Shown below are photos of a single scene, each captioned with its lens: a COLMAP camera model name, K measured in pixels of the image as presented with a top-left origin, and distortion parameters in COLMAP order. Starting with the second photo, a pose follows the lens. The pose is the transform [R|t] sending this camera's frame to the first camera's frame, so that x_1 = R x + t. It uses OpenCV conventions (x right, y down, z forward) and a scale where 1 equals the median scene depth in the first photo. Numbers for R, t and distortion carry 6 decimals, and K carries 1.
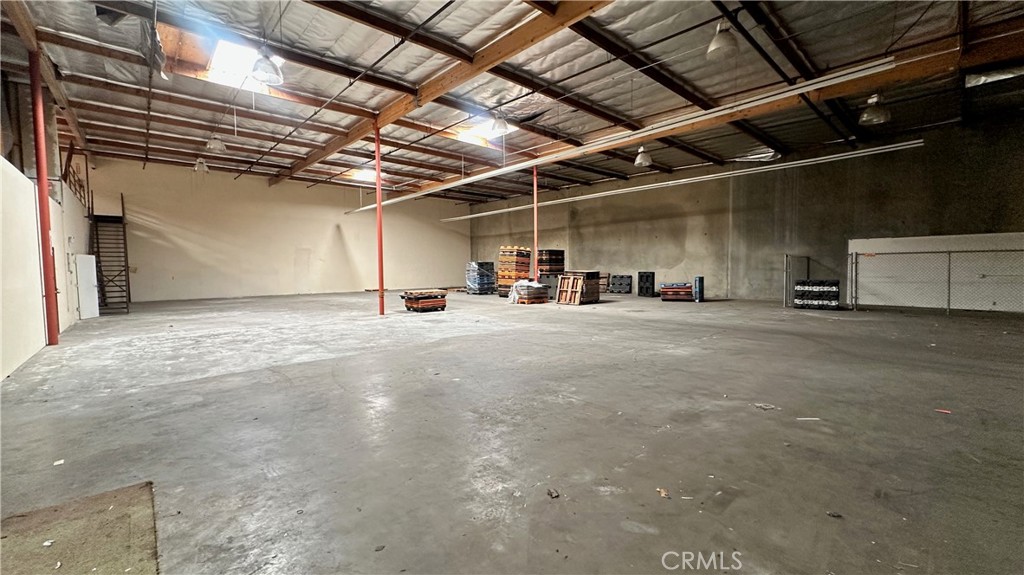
lens RADIAL K [[412.3, 0, 512.0], [0, 412.3, 287.5], [0, 0, 1]] dist [0.000900, 0.000260]
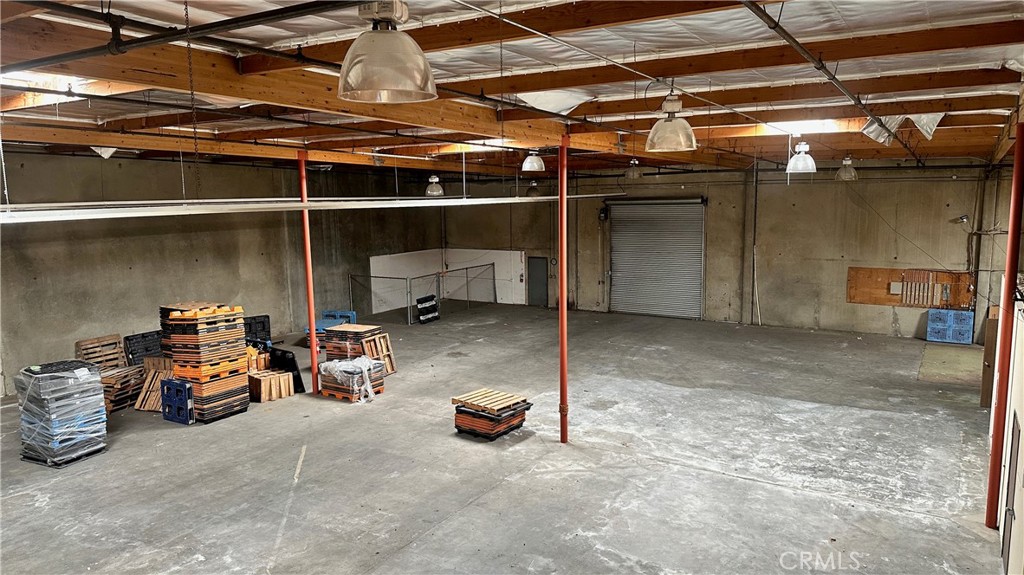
lens RADIAL K [[715.8, 0, 512.0], [0, 715.8, 287.5], [0, 0, 1]] dist [0.098621, -0.138514]
pose [[-0.259316, -0.116802, 0.958703, -0.866065], [0.068245, 0.987962, 0.138826, -0.212671], [-0.963378, 0.101427, -0.248224, 0.871050]]
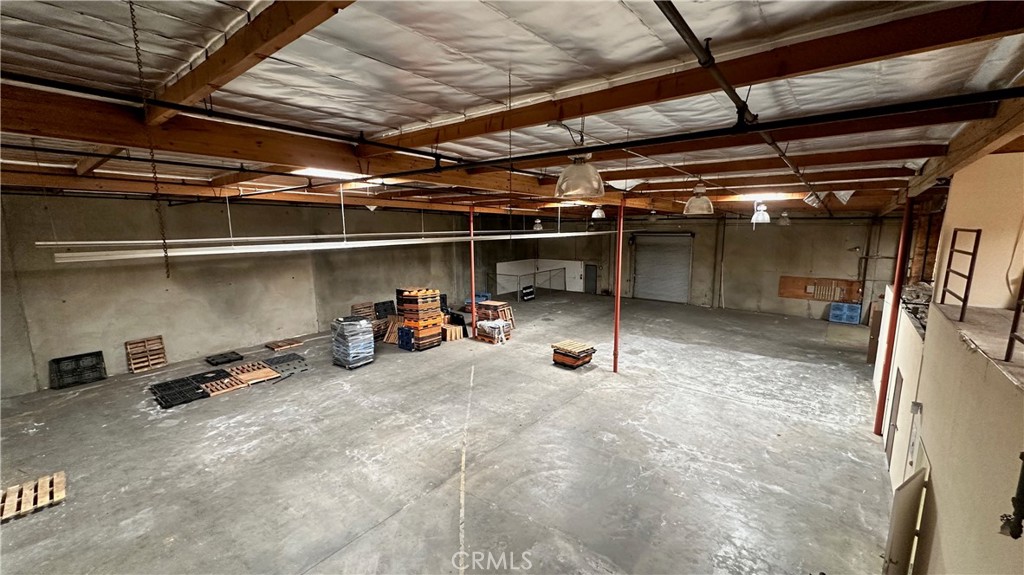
lens RADIAL K [[412.3, 0, 512.0], [0, 412.3, 287.5], [0, 0, 1]] dist [0.000900, 0.000260]
pose [[-0.138380, -0.142447, 0.980082, -0.883870], [0.059617, 0.986610, 0.151813, -0.228534], [-0.988583, 0.079437, -0.128034, 0.924251]]
